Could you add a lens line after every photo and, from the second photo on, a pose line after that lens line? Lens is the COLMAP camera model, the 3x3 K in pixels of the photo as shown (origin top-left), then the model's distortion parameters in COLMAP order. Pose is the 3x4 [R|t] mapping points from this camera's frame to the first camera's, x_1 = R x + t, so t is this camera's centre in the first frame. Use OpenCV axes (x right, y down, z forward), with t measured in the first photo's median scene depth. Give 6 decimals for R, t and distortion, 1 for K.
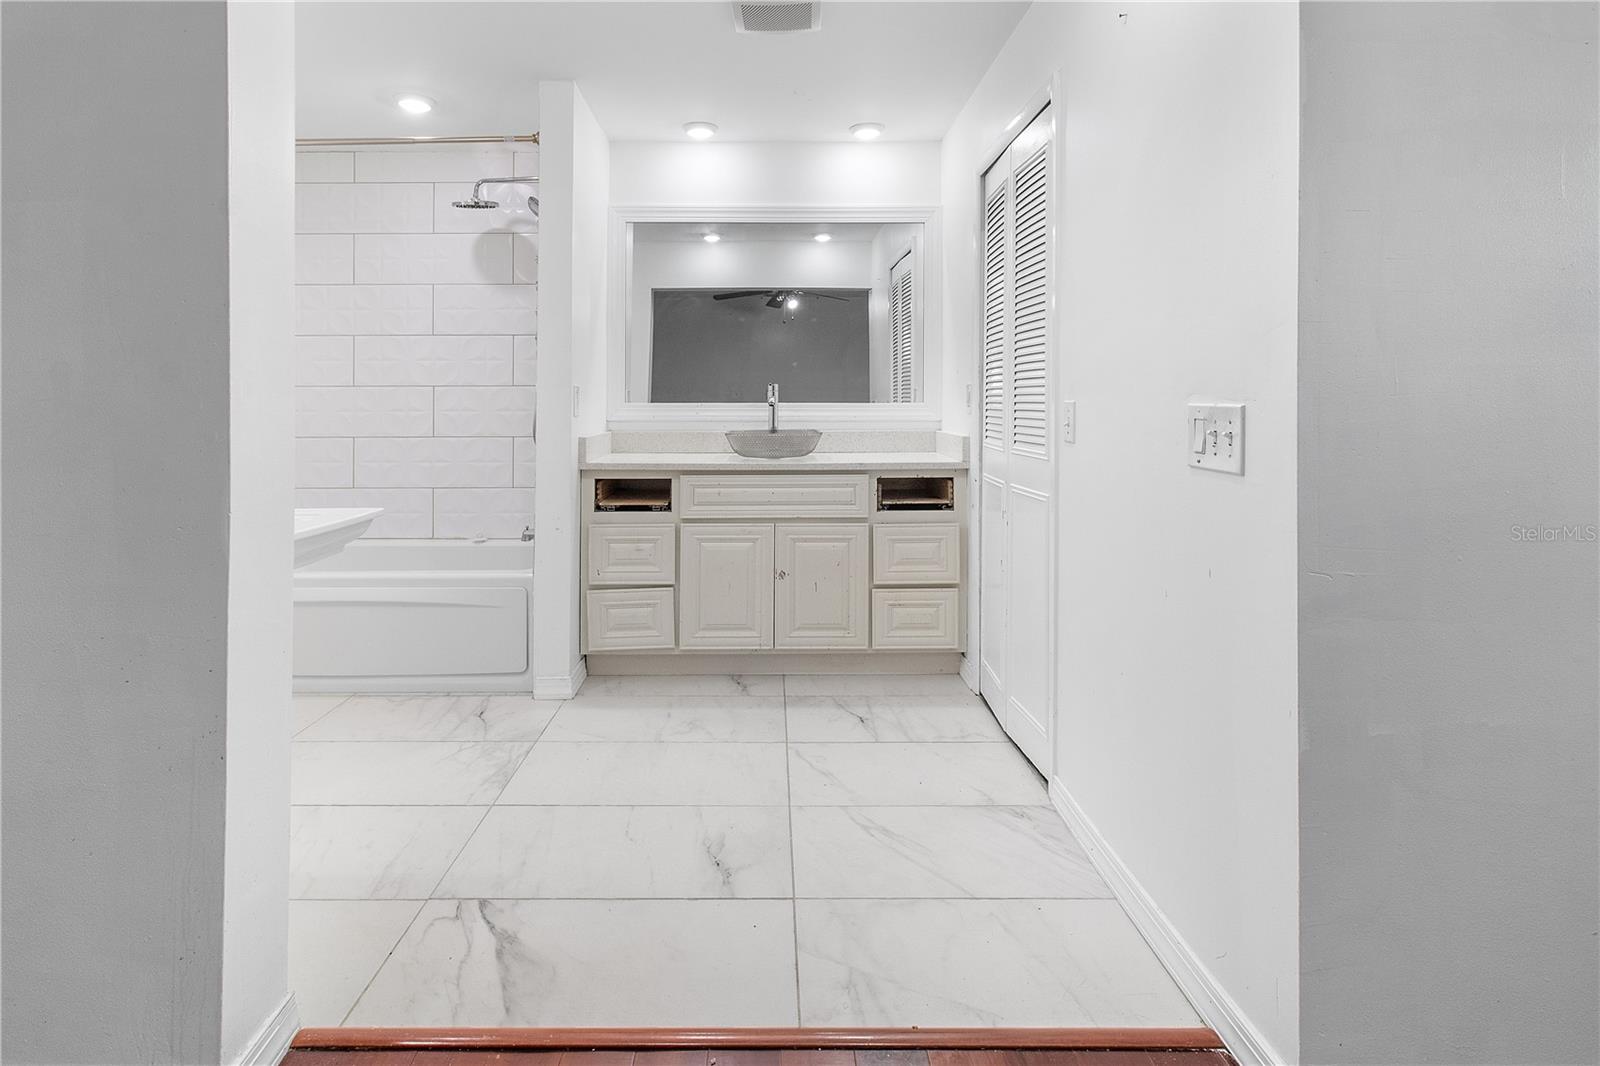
lens RADIAL K [[741.5, 0, 796.8], [0, 741.5, 404.0], [0, 0, 1]] dist [0.000139, -0.000012]
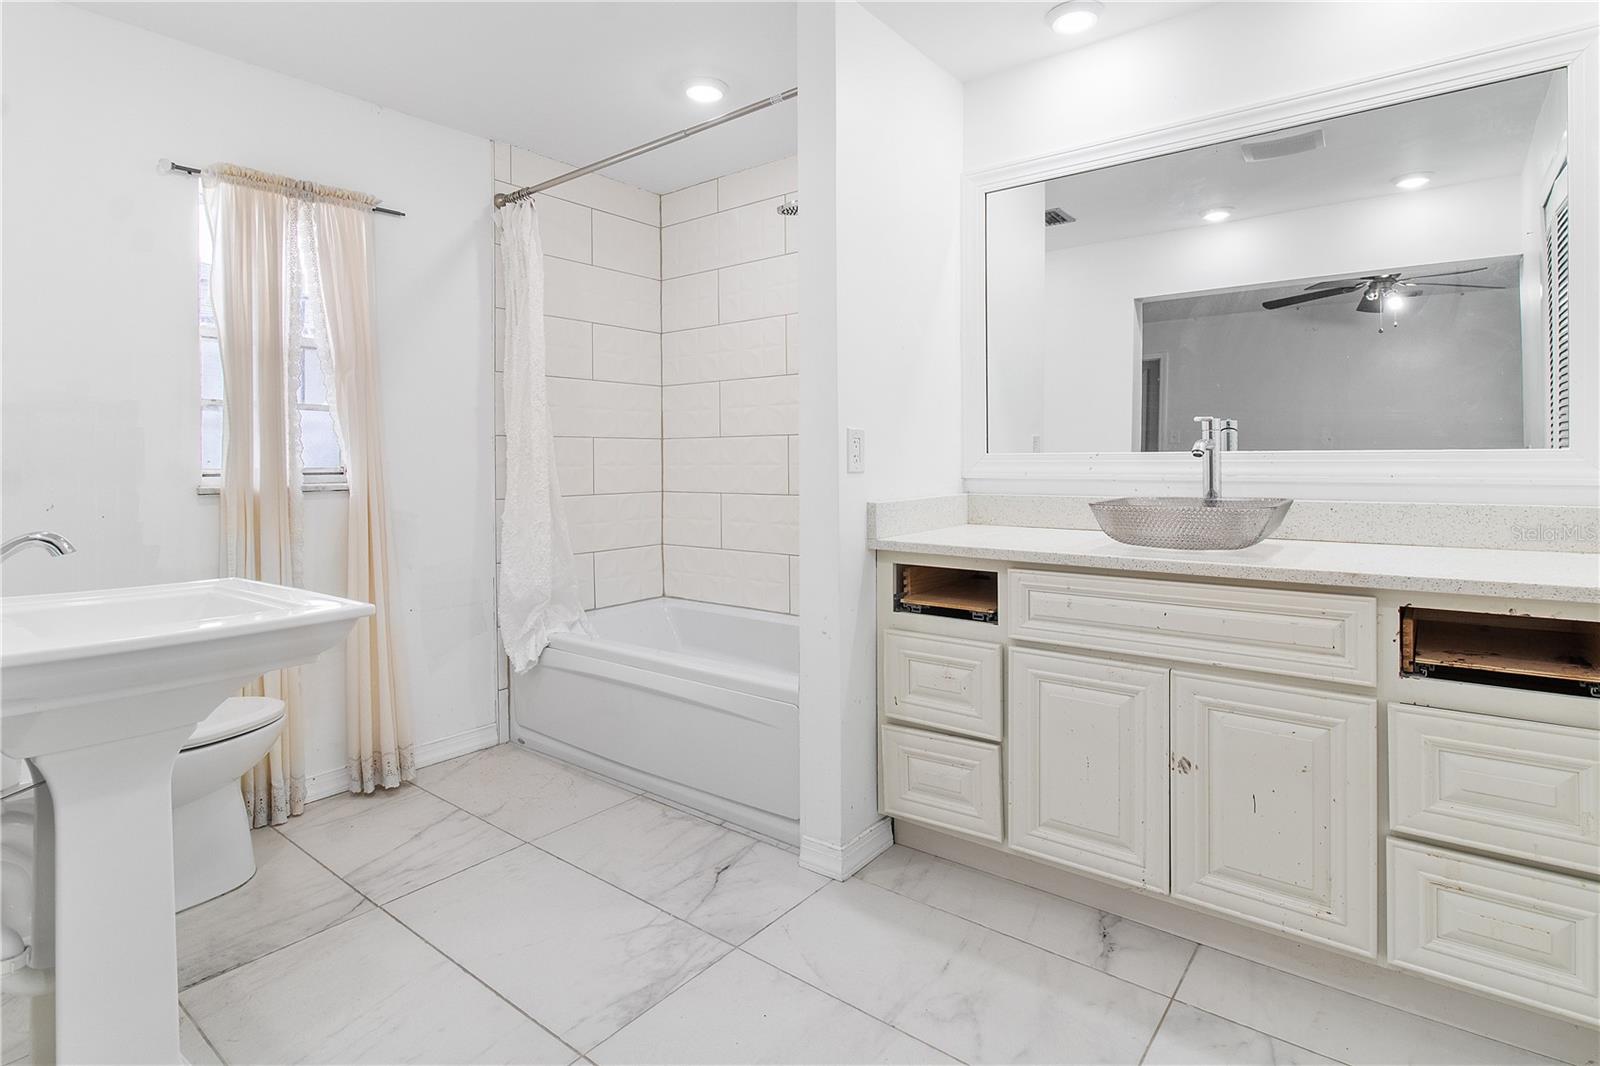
lens RADIAL K [[822.5, 0, 803.2], [0, 822.5, 456.9], [0, 0, 1]] dist [-0.001083, -0.001296]
pose [[0.786428, -0.004221, -0.617667, 0.134065], [0.006374, 0.999979, 0.001282, 0.000405], [0.617649, -0.004945, 0.786438, 0.350568]]
